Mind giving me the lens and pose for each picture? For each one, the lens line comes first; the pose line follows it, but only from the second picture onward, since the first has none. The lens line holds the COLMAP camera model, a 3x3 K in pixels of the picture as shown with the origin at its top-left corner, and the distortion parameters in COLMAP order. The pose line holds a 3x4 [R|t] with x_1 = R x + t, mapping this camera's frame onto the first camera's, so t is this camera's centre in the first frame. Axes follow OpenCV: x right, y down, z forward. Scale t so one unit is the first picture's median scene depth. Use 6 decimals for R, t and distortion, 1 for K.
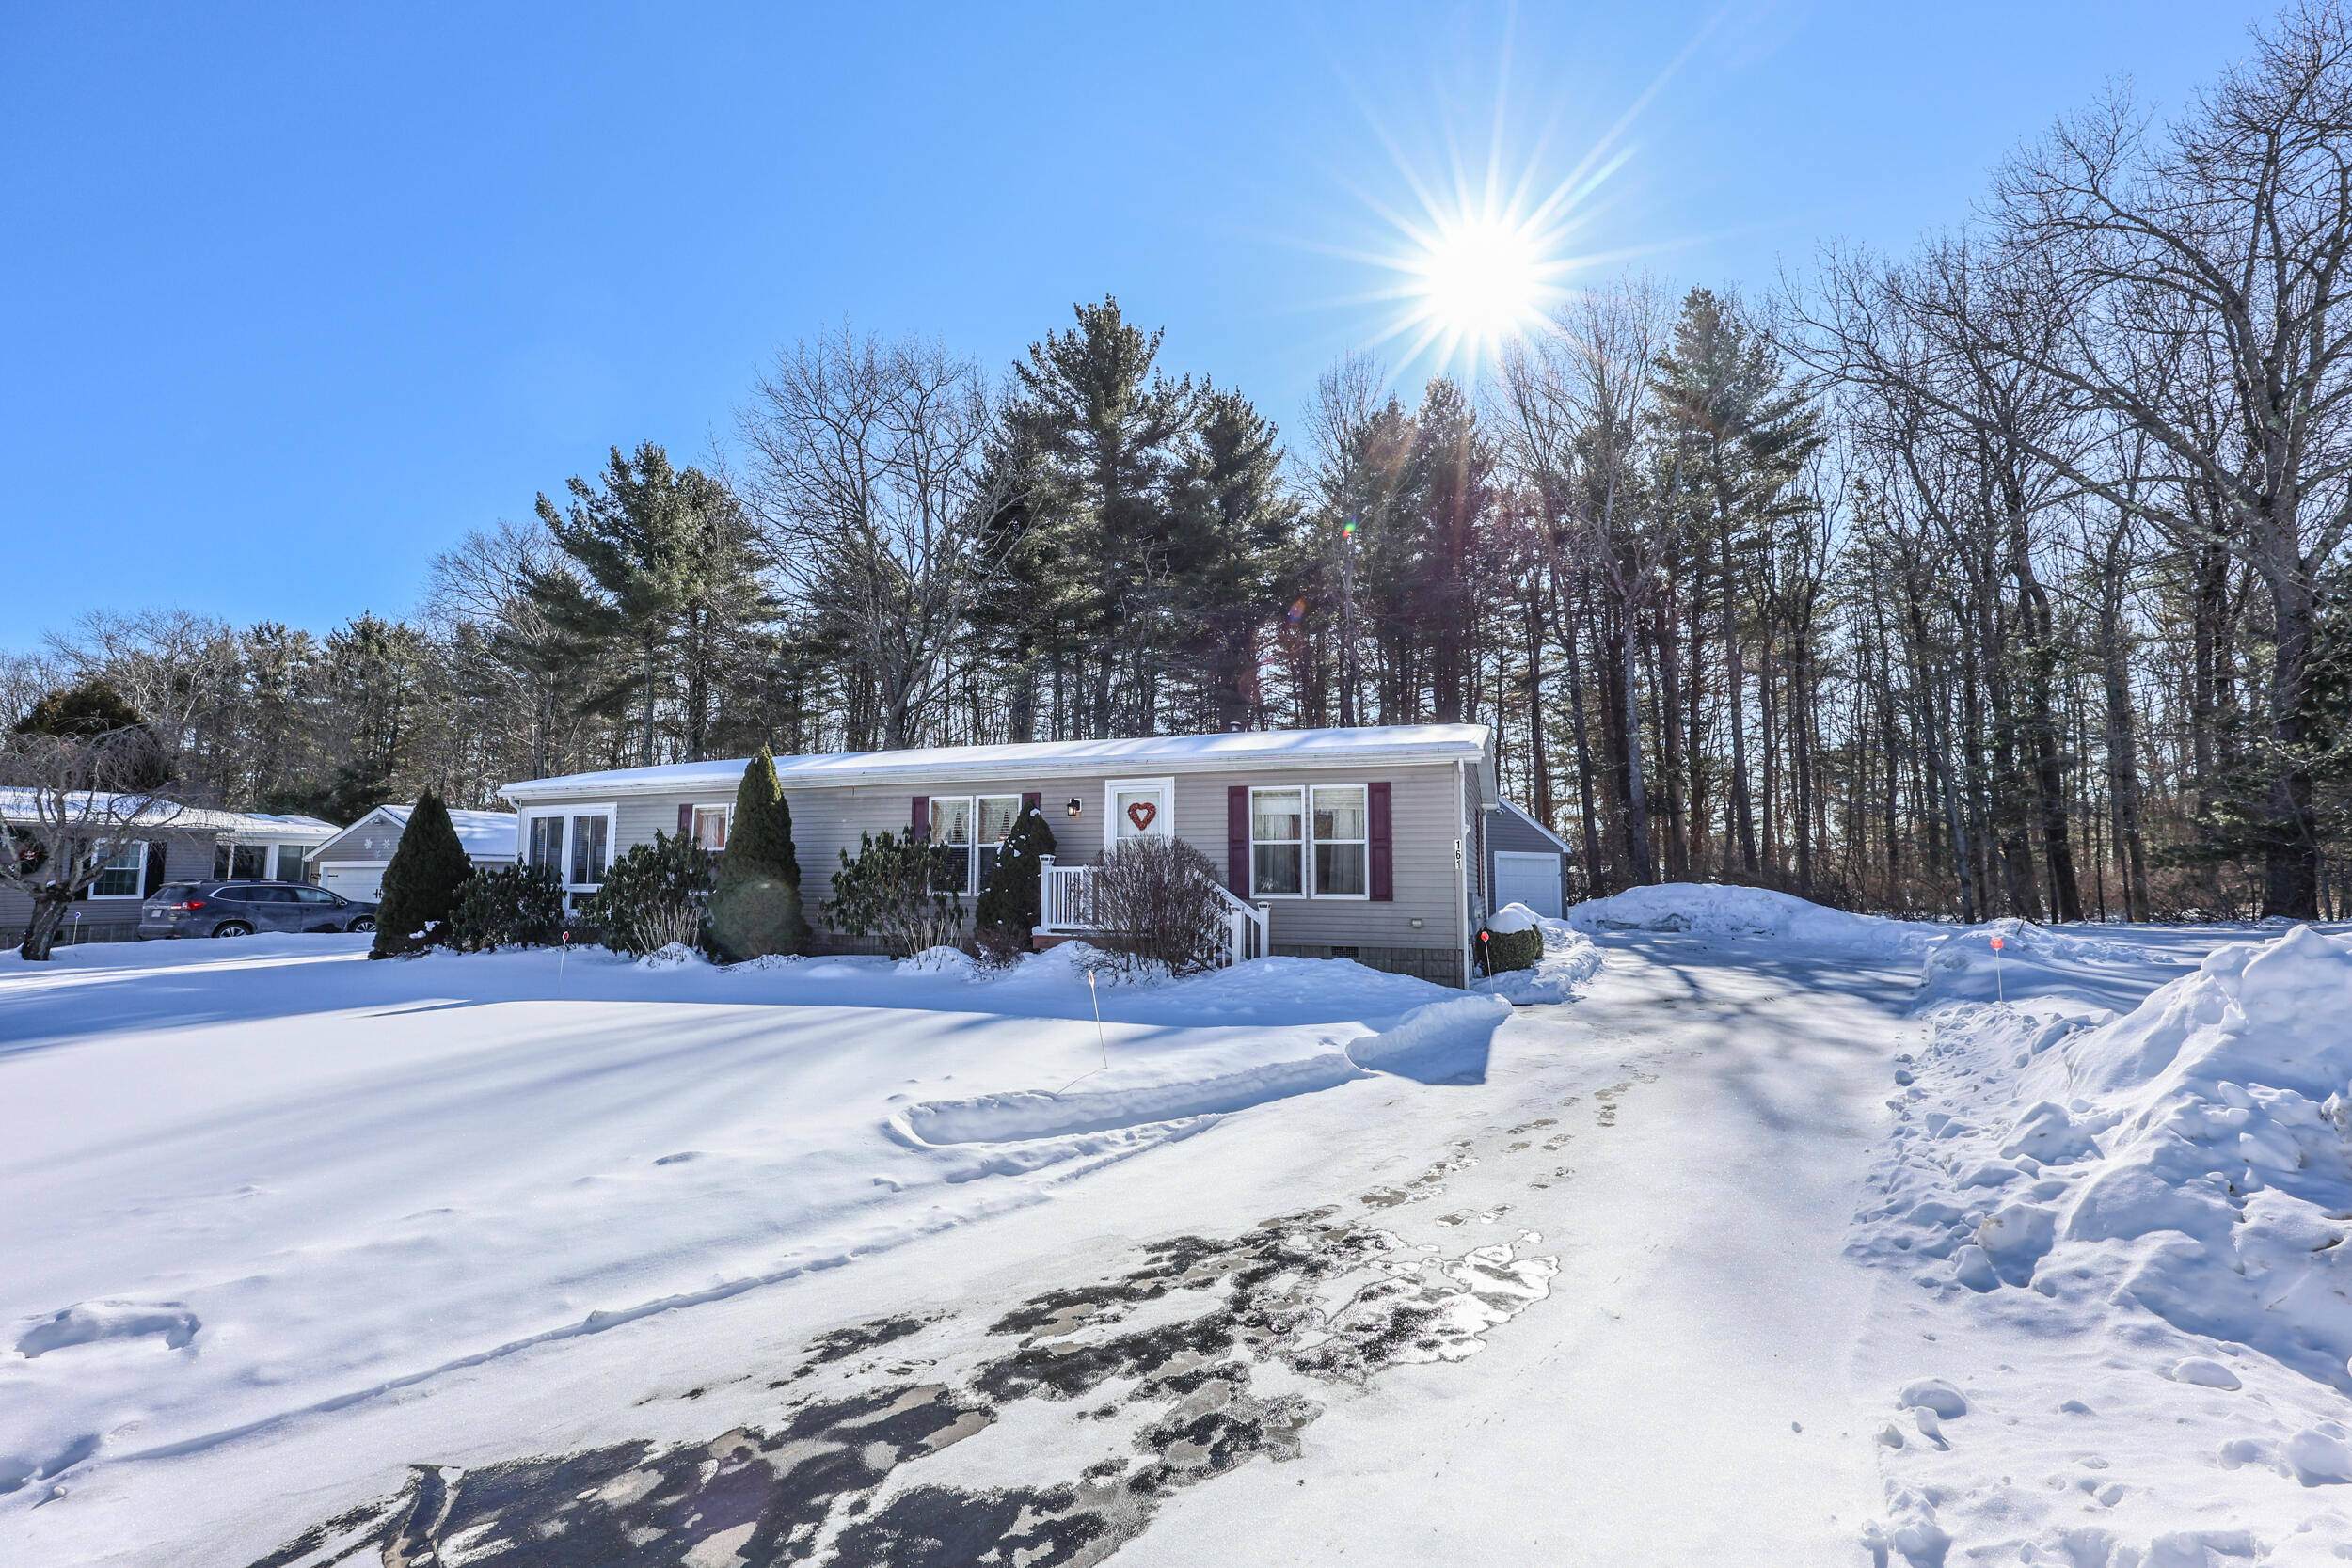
lens RADIAL K [[963.4, 0, 1169.8], [0, 963.4, 782.2], [0, 0, 1]] dist [-0.001164, -0.000333]
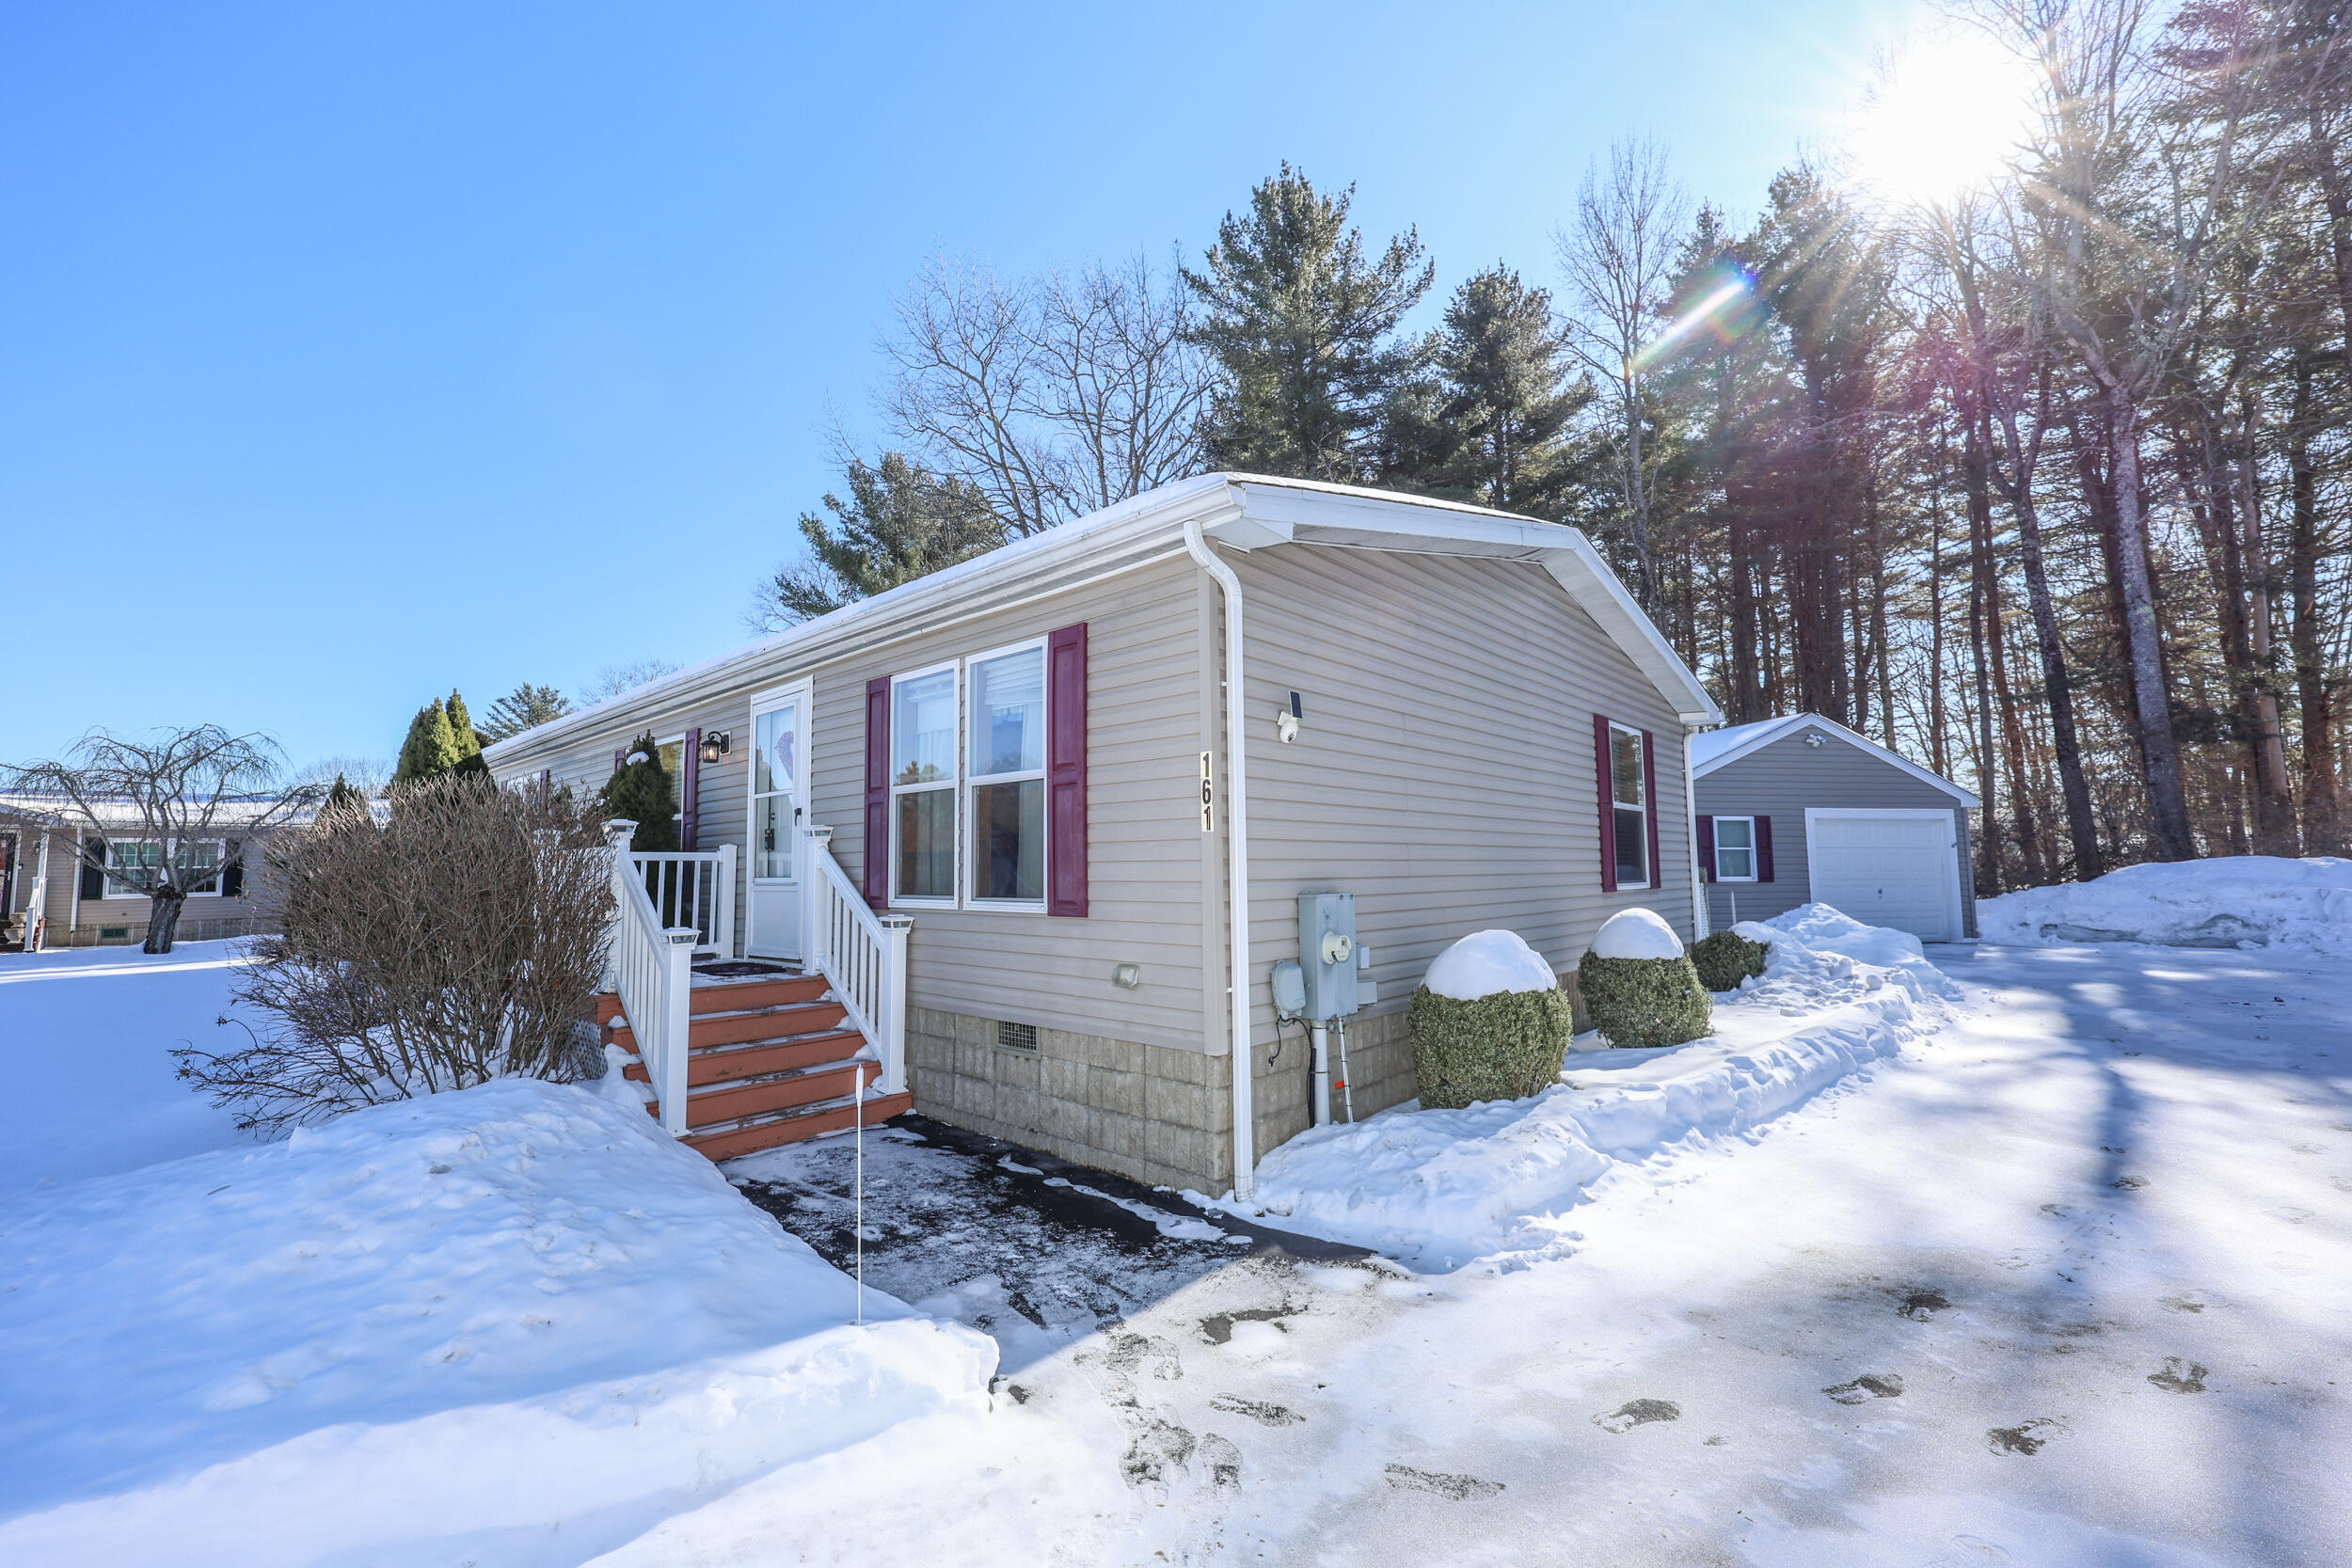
lens RADIAL K [[925.0, 0, 1176.0], [0, 925.0, 784.0], [0, 0, 1]] dist [0.008874, -0.000054]
pose [[0.923672, -0.046039, -0.380407, 0.288755], [0.052315, 0.998612, 0.006167, 0.047338], [0.379595, -0.025598, 0.924798, 0.464052]]
